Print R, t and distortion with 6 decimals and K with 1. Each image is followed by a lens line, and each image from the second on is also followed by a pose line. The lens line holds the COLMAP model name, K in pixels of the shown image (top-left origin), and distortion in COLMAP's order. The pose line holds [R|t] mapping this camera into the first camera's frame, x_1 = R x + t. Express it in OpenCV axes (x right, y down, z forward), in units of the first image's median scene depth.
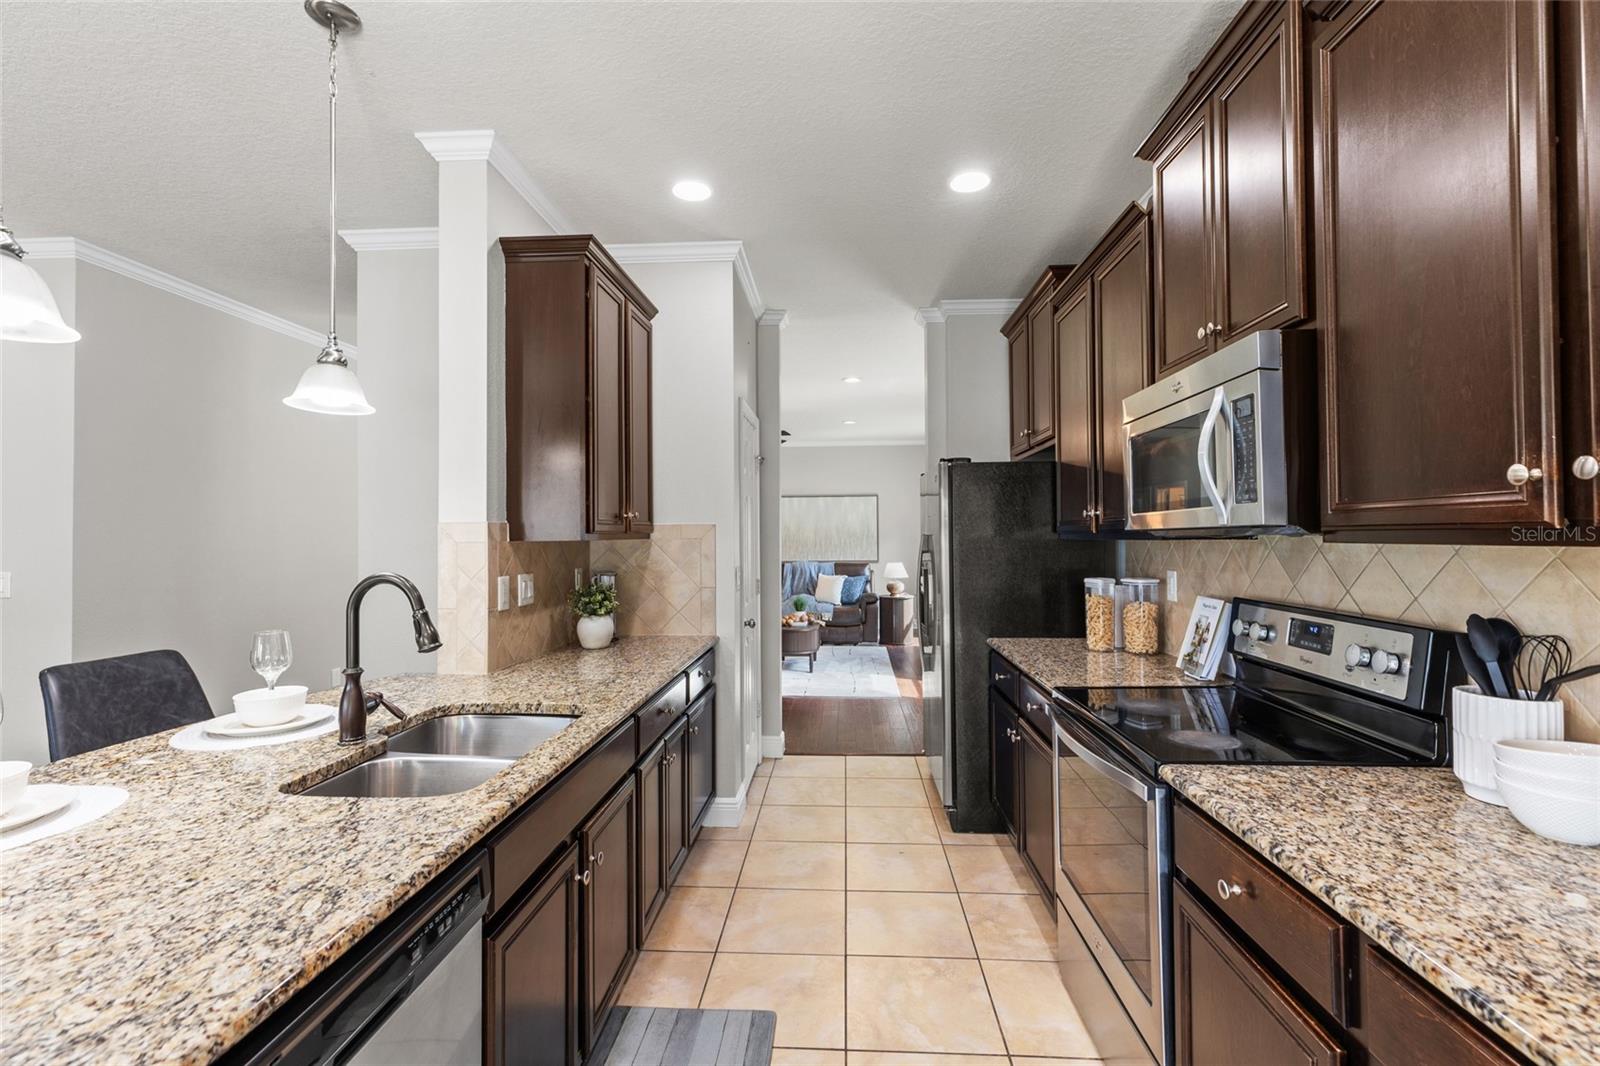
lens RADIAL K [[715.6, 0, 809.9], [0, 715.6, 522.6], [0, 0, 1]] dist [0.005023, 0.000025]
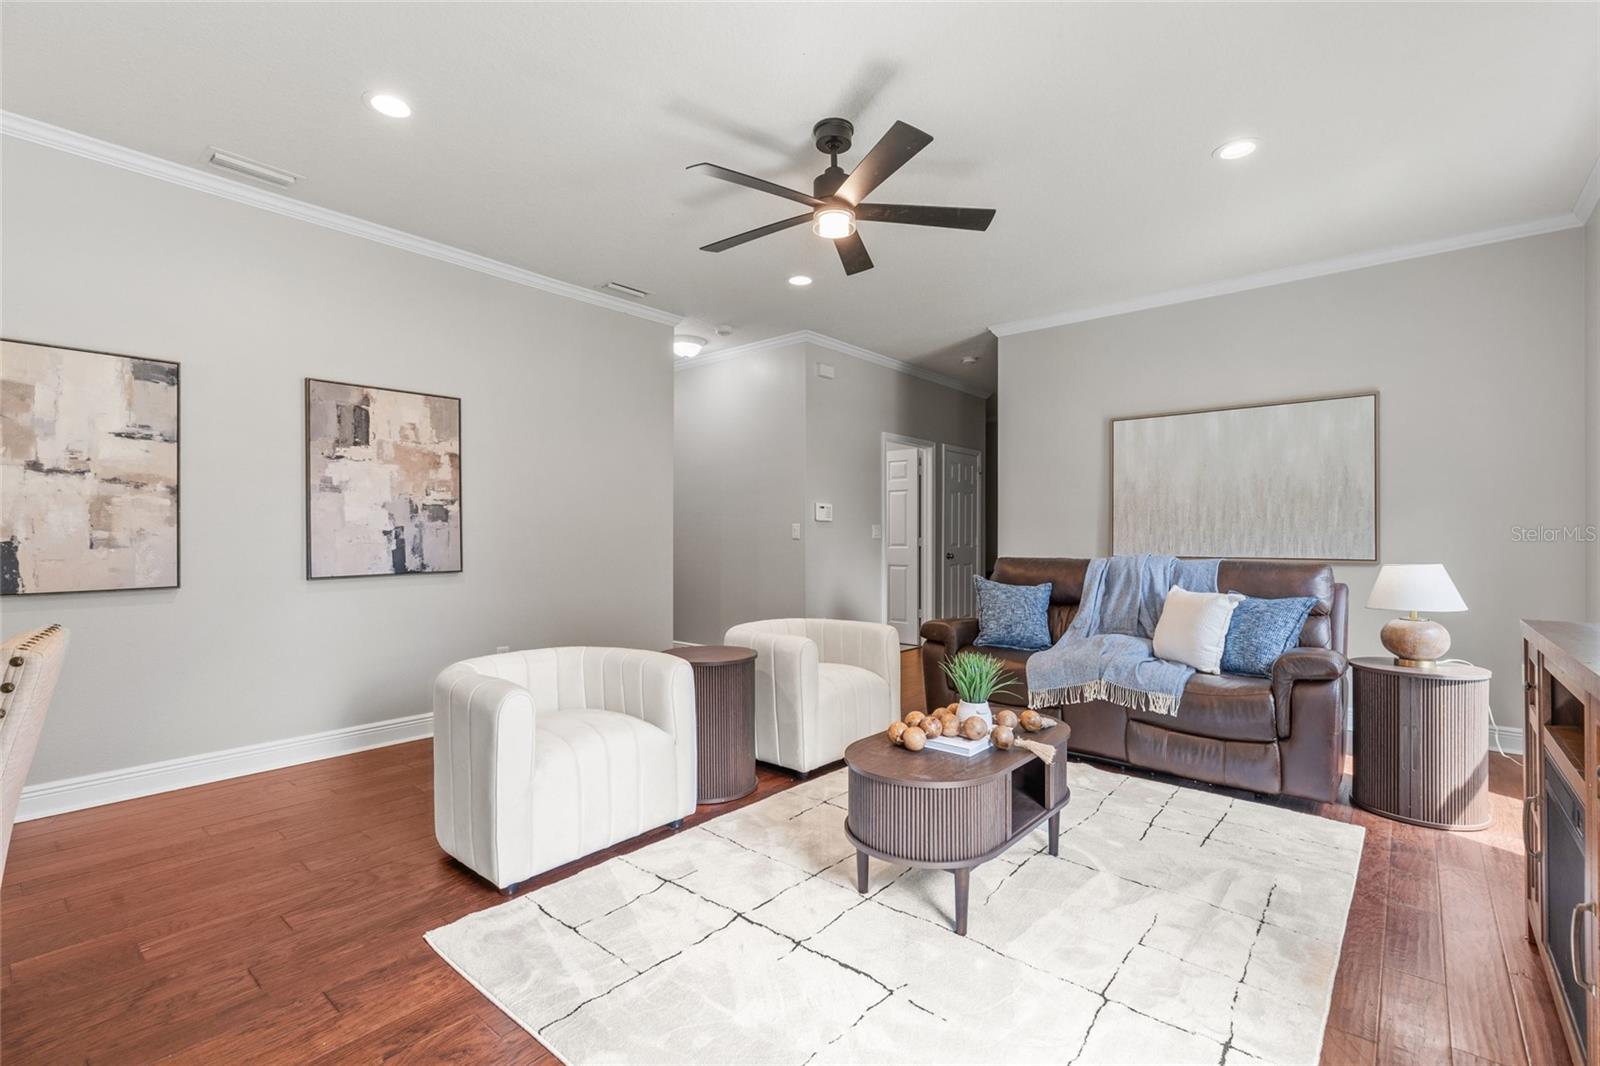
lens RADIAL K [[715.6, 0, 800.2], [0, 715.6, 540.4], [0, 0, 1]] dist [0.005023, 0.000025]
pose [[0.792809, 0.010637, -0.609378, 0.351963], [0.004167, 0.999730, 0.022872, 0.135339], [0.609456, -0.020672, 0.792550, 2.108869]]
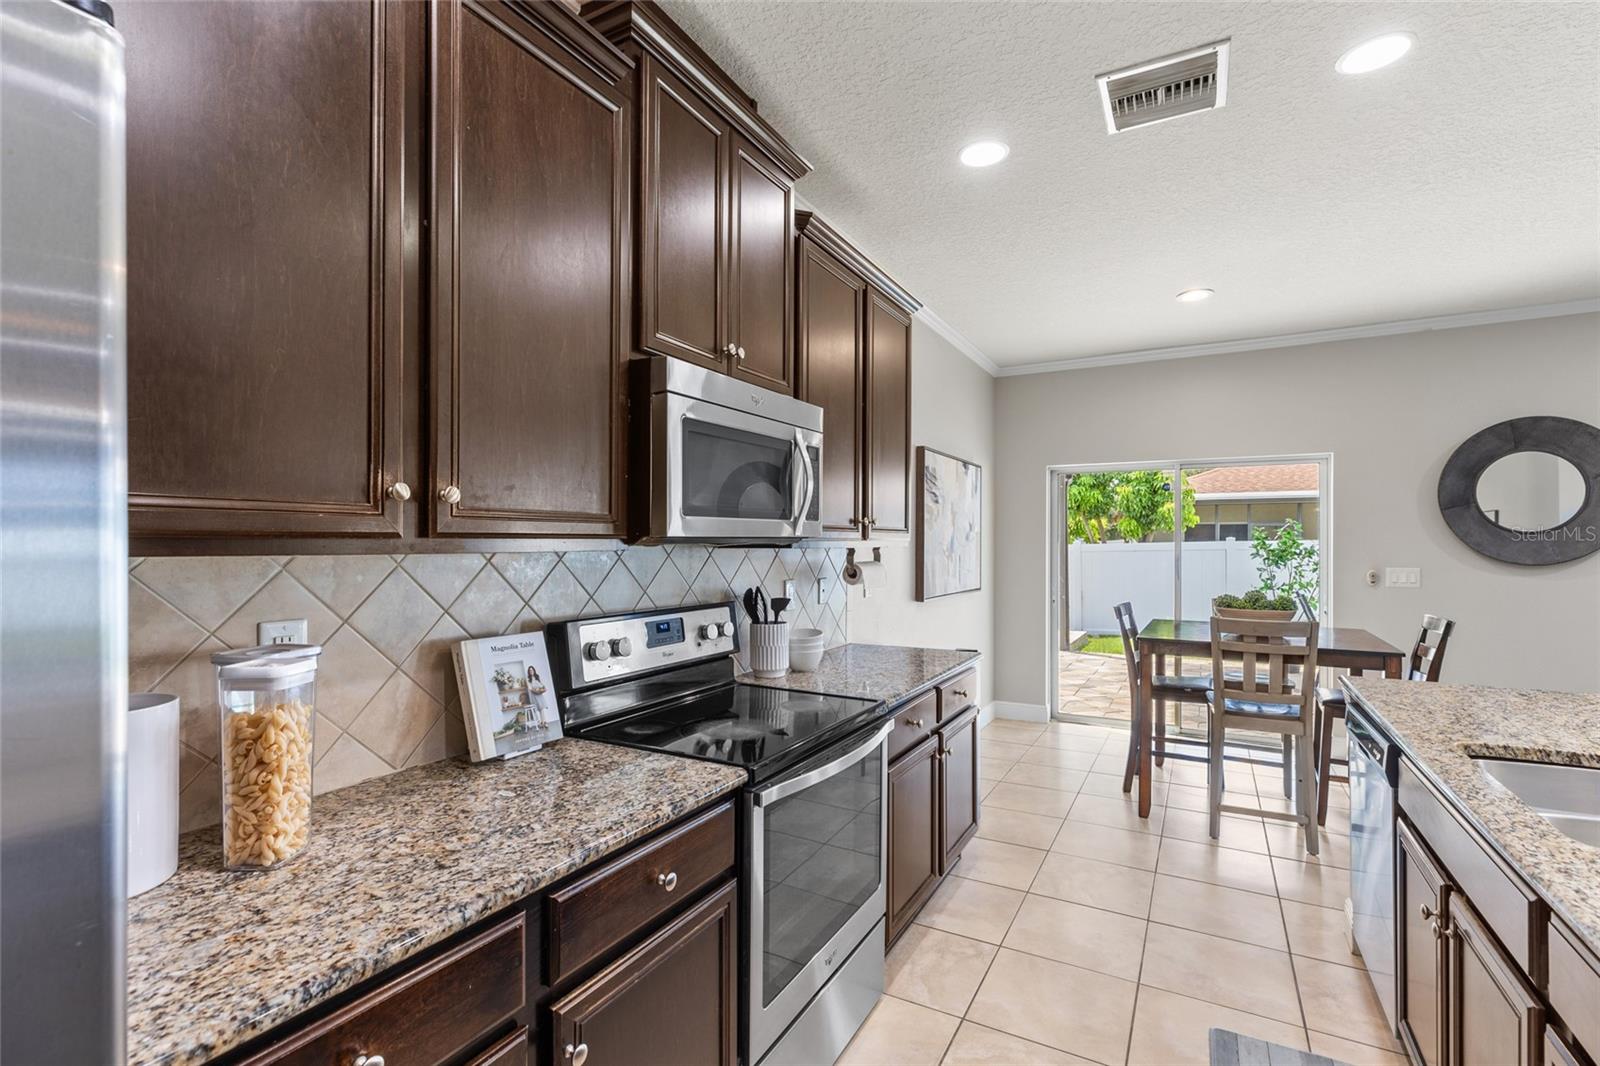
lens RADIAL K [[715.6, 0, 809.5], [0, 715.6, 542.4], [0, 0, 1]] dist [0.005023, 0.000025]
pose [[-0.898824, 0.003487, 0.438297, -0.006602], [-0.005668, 0.999792, -0.019578, 0.025907], [-0.438274, -0.020082, -0.898617, 1.428434]]
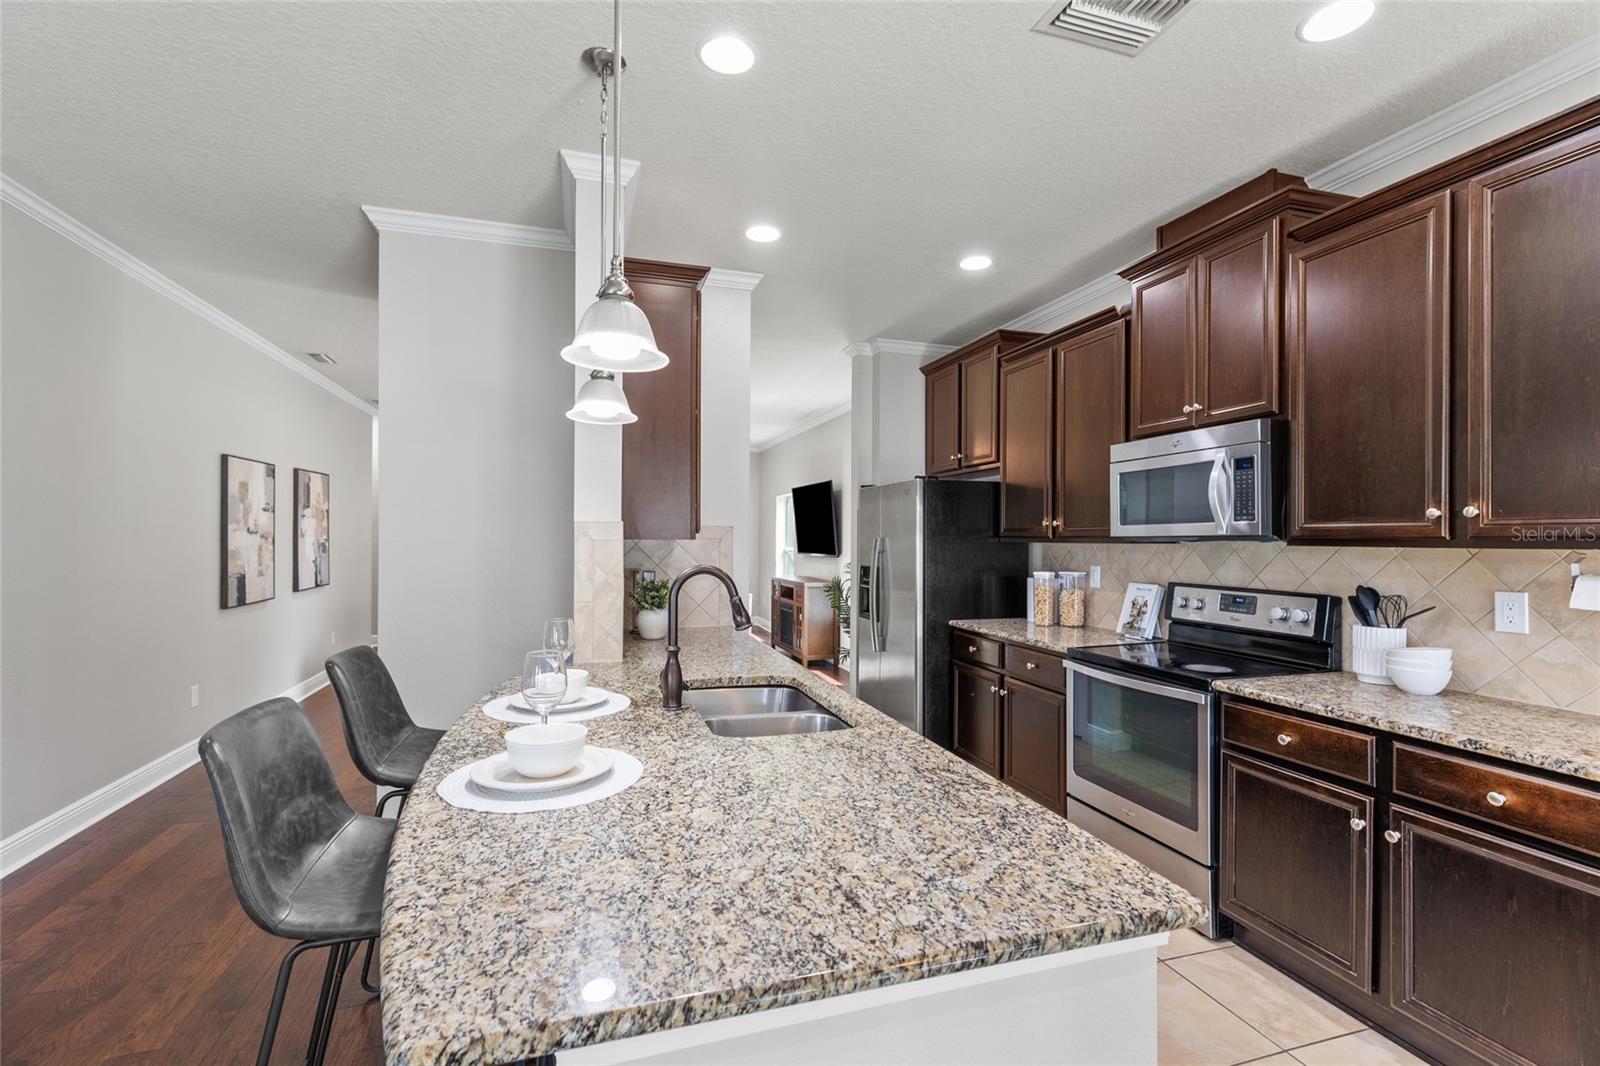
lens RADIAL K [[715.6, 0, 808.2], [0, 715.6, 540.4], [0, 0, 1]] dist [0.005023, 0.000025]
pose [[0.936005, 0.010050, 0.351842, -0.572061], [-0.017788, 0.999666, 0.018766, 0.001777], [-0.351536, -0.023823, 0.935871, -0.121026]]
